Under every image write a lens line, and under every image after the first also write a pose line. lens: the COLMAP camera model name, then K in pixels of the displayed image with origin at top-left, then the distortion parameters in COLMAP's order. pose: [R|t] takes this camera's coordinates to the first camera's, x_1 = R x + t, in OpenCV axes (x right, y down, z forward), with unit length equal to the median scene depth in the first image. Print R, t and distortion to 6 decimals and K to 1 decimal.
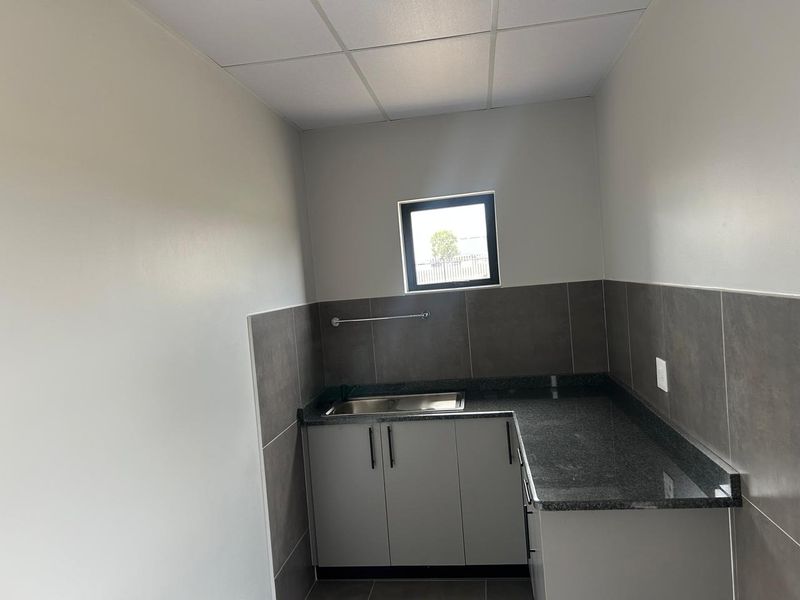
lens RADIAL K [[603.9, 0, 402.9], [0, 603.9, 303.0], [0, 0, 1]] dist [0.053898, -0.066574]
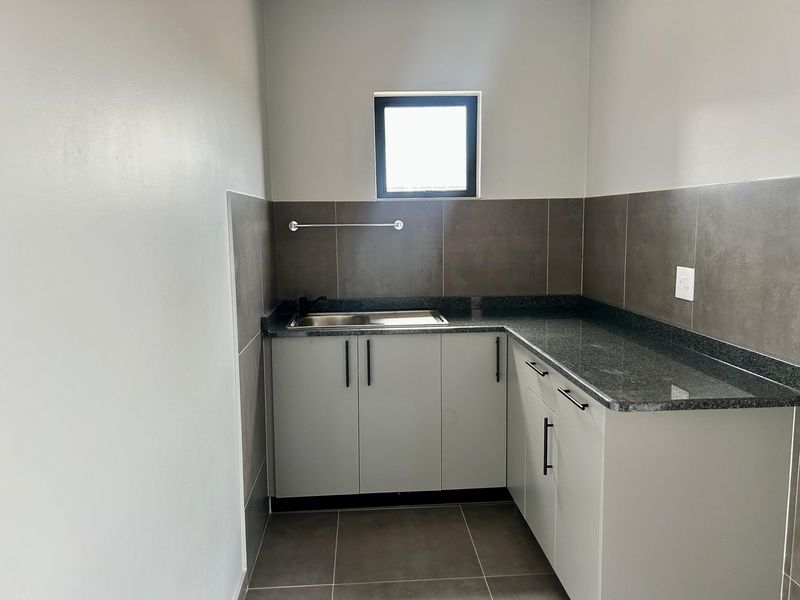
lens RADIAL K [[604.4, 0, 405.1], [0, 604.4, 293.2], [0, 0, 1]] dist [0.056162, -0.072463]
pose [[0.976937, 0.043345, 0.209081, -0.144028], [-0.056188, 0.996855, 0.055877, 0.075439], [-0.206001, -0.066336, 0.976301, 0.116757]]
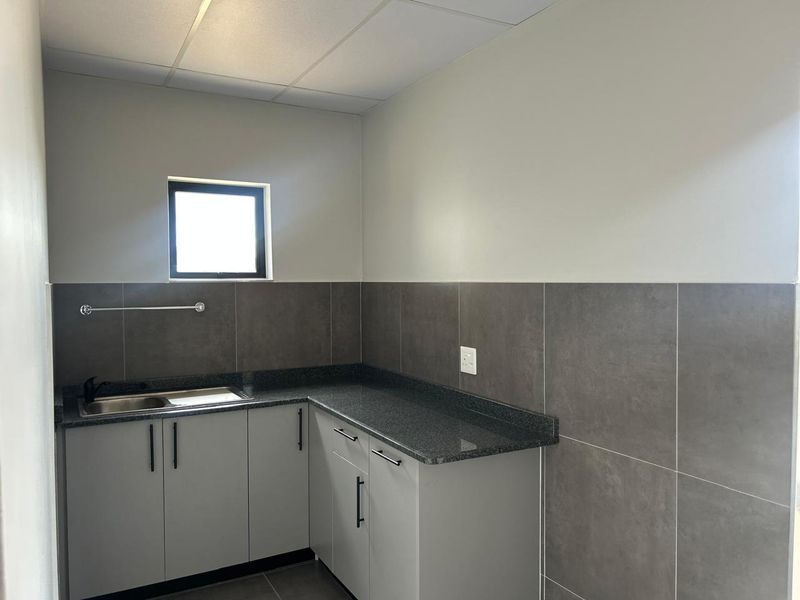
lens RADIAL K [[603.9, 0, 402.9], [0, 603.9, 303.0], [0, 0, 1]] dist [0.053898, -0.066574]
pose [[0.799051, 0.057549, 0.598503, -0.276117], [-0.036695, 0.998221, -0.046994, 0.052418], [-0.600143, 0.015588, 0.799741, 0.067541]]
